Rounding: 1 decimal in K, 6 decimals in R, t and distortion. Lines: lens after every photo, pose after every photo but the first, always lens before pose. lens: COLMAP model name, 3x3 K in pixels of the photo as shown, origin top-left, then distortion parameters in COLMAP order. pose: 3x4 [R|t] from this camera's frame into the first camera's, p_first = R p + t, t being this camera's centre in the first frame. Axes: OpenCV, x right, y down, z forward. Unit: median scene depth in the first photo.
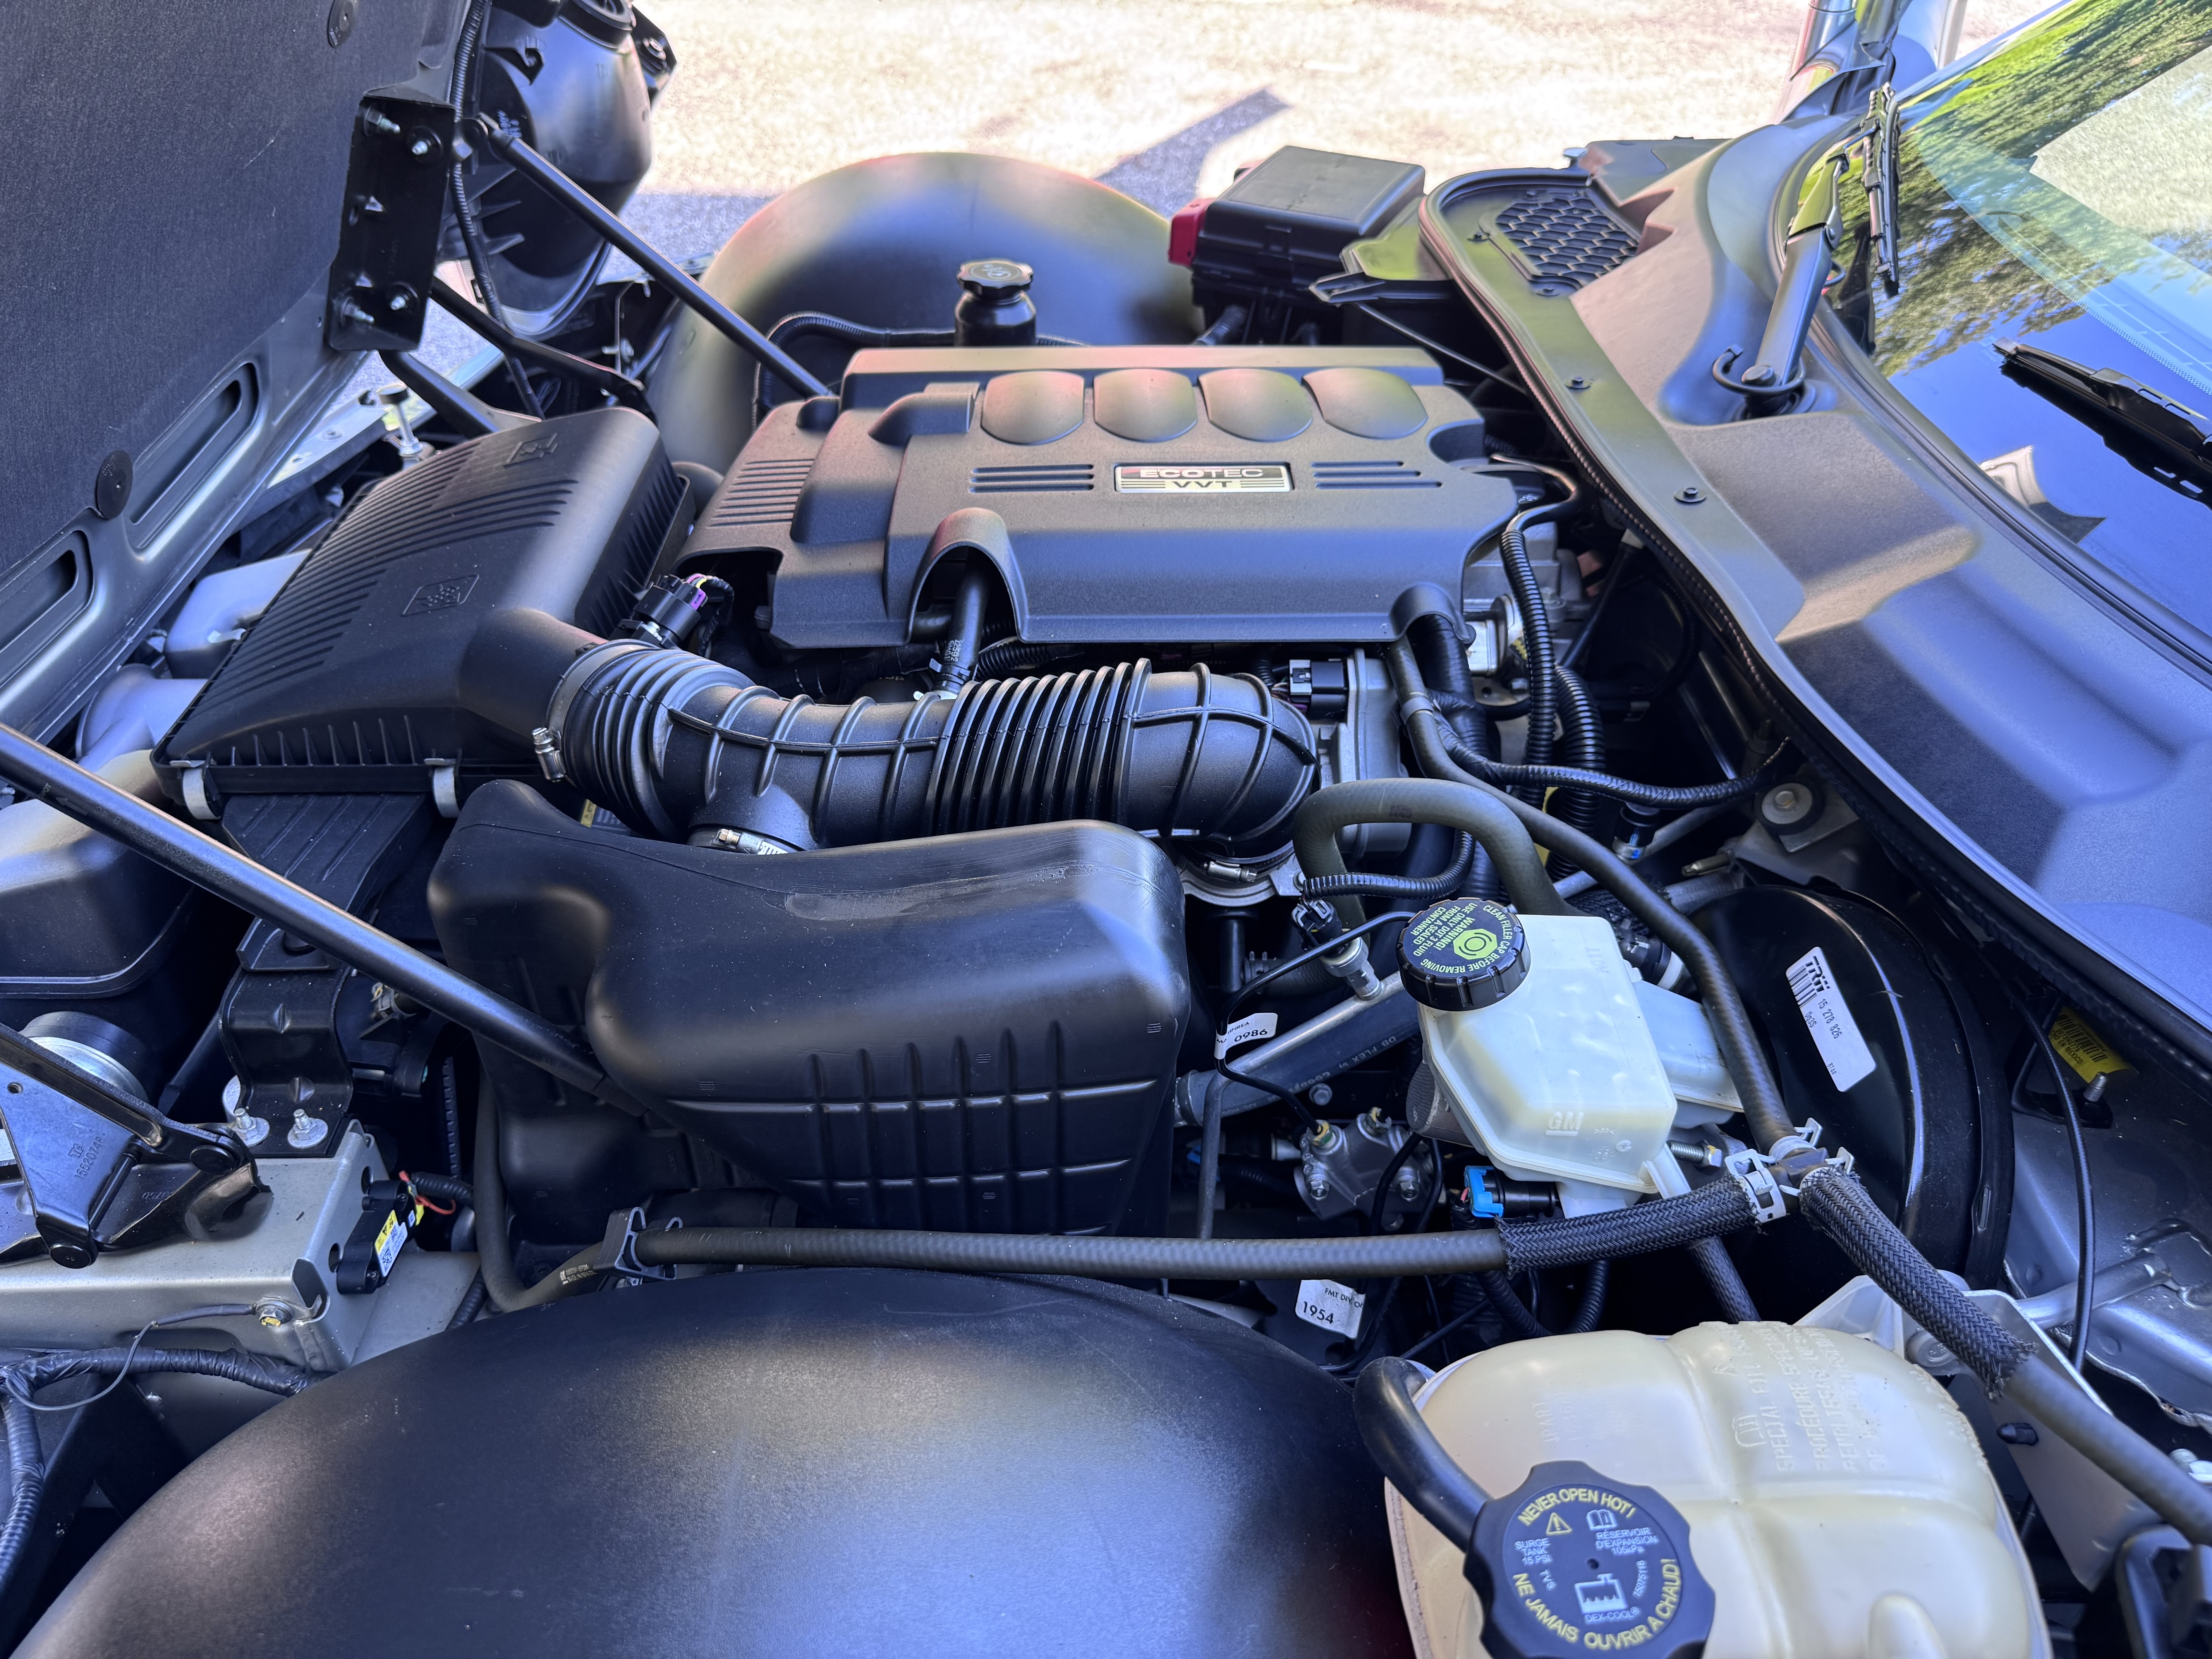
lens RADIAL K [[1573.0, 0, 1106.0], [0, 1573.0, 829.5], [0, 0, 1]] dist [-0.000064, -0.032029]
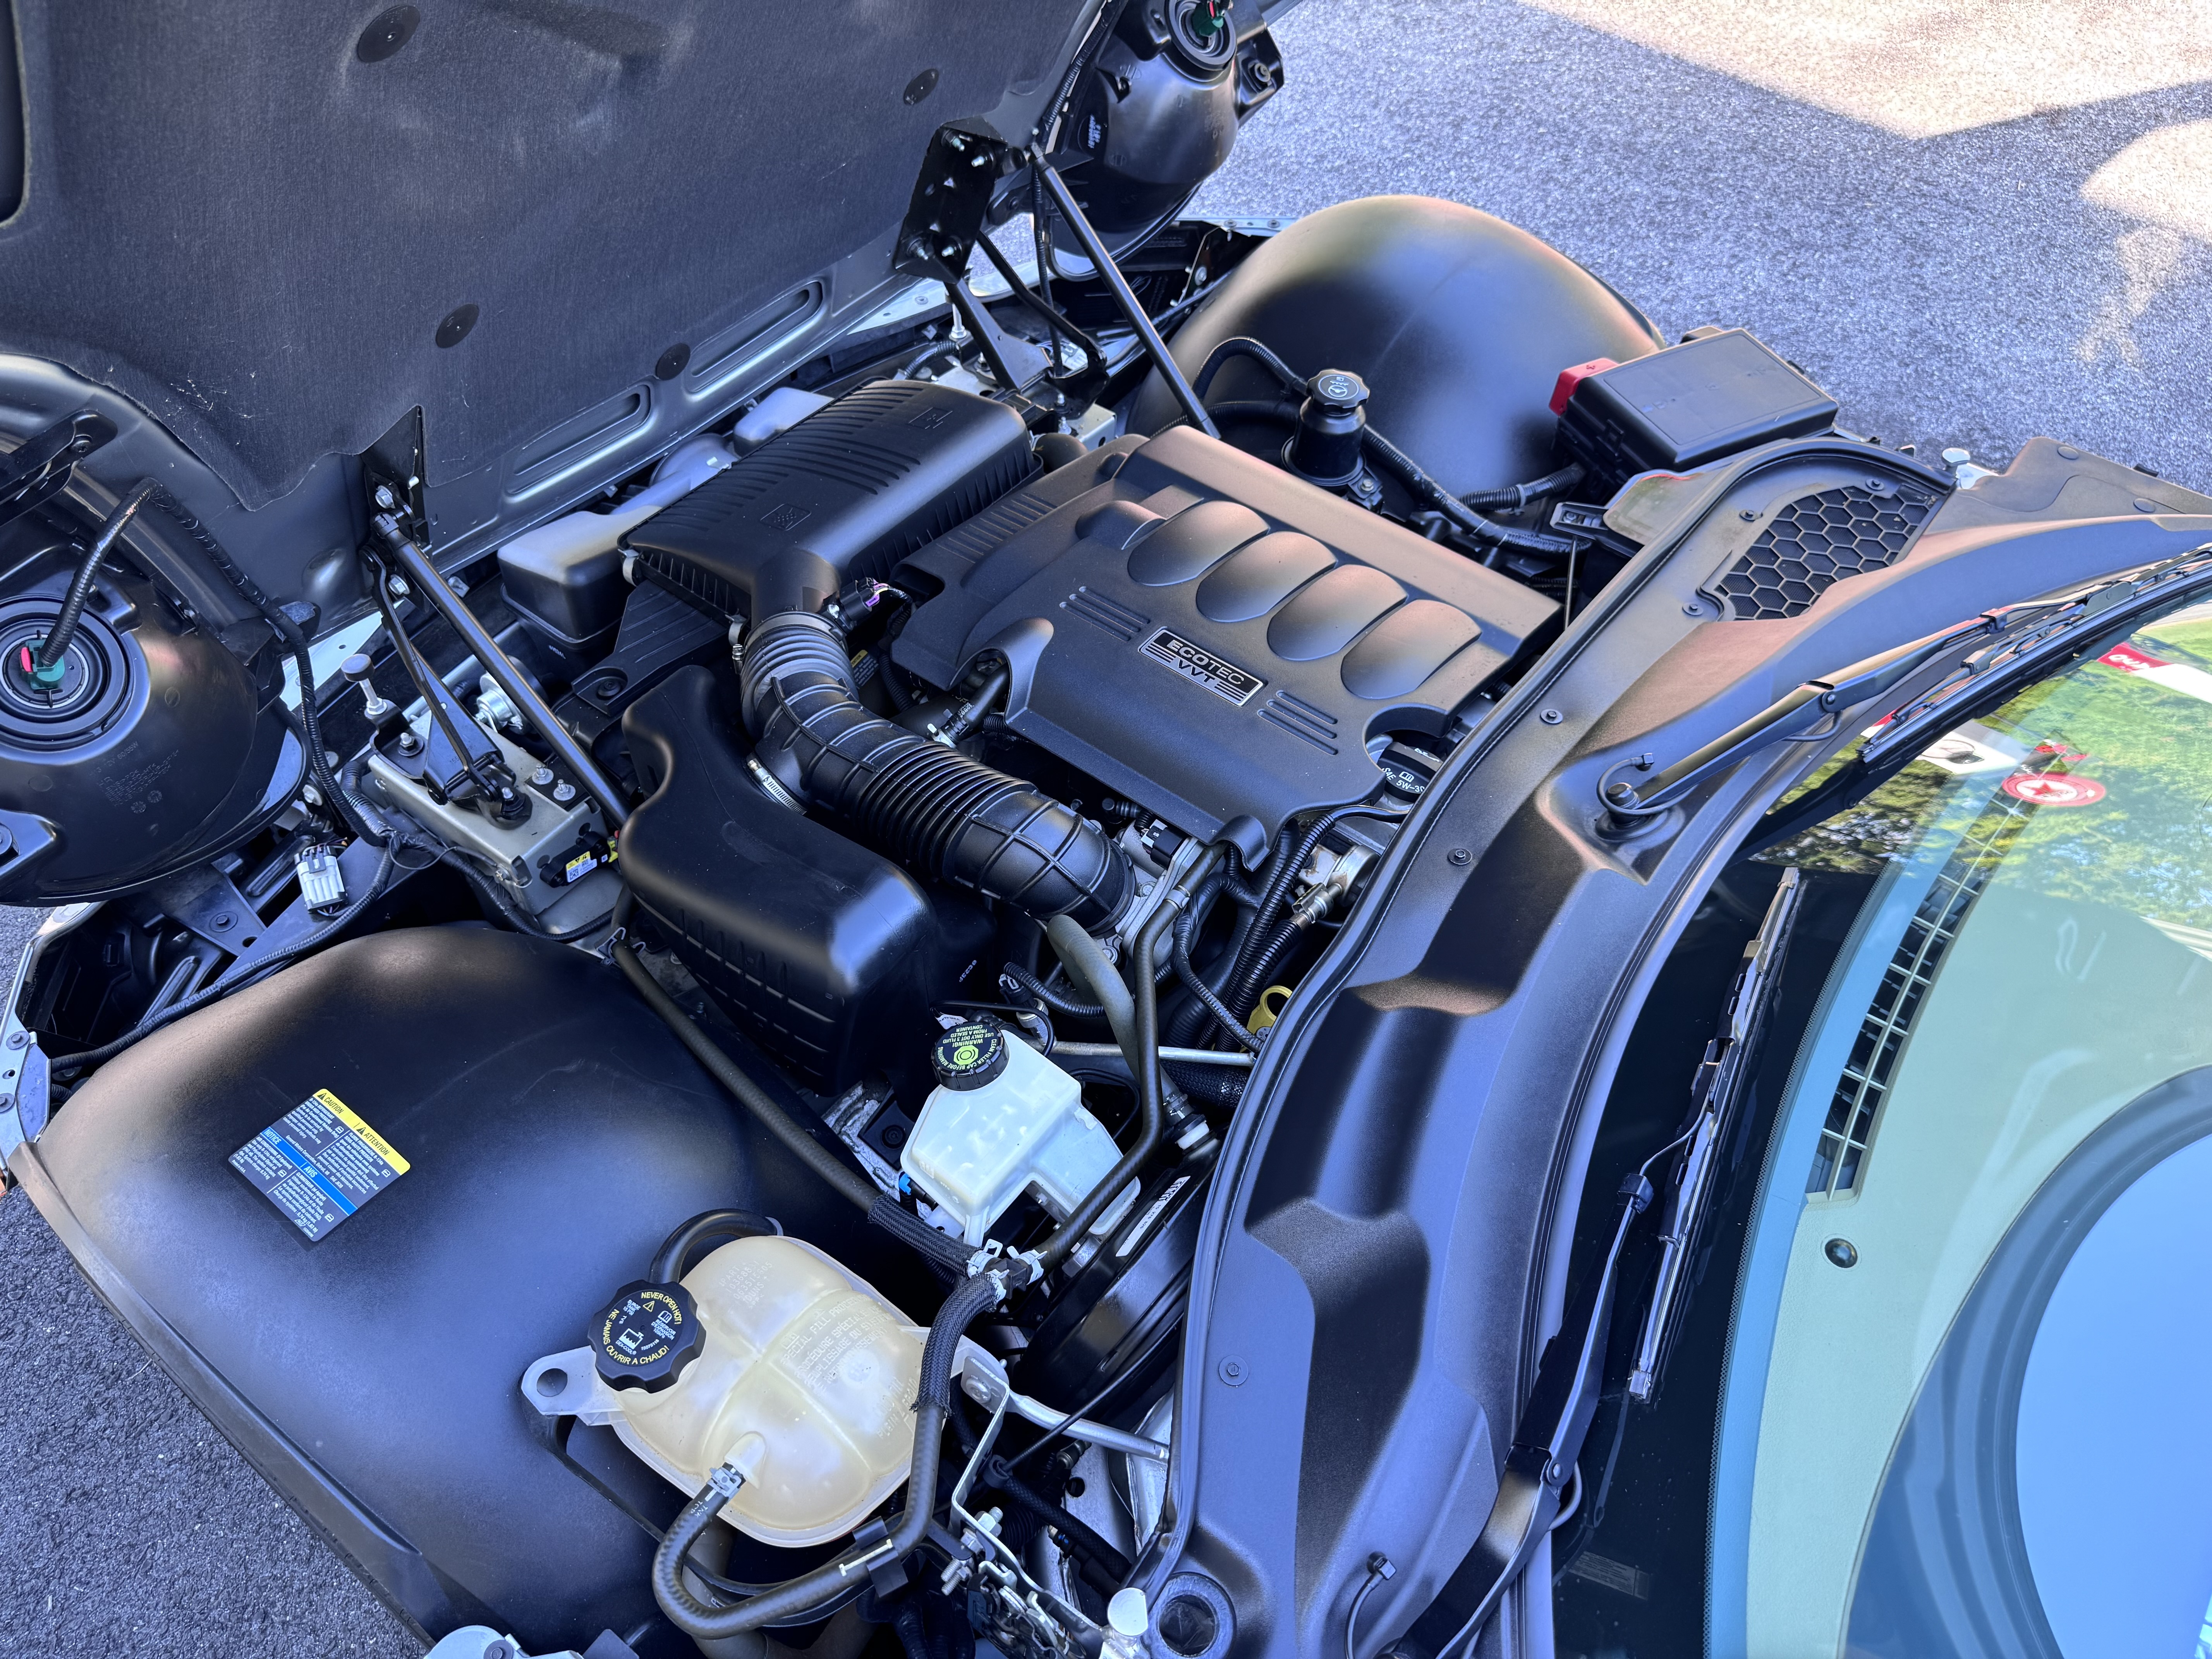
lens RADIAL K [[1550.9, 0, 1106.0], [0, 1550.9, 829.5], [0, 0, 1]] dist [0.008667, -0.017030]
pose [[0.787027, 0.486449, -0.379414, 0.525478], [-0.406051, 0.871477, 0.275046, -0.397121], [0.464446, -0.062407, 0.883400, -0.223340]]
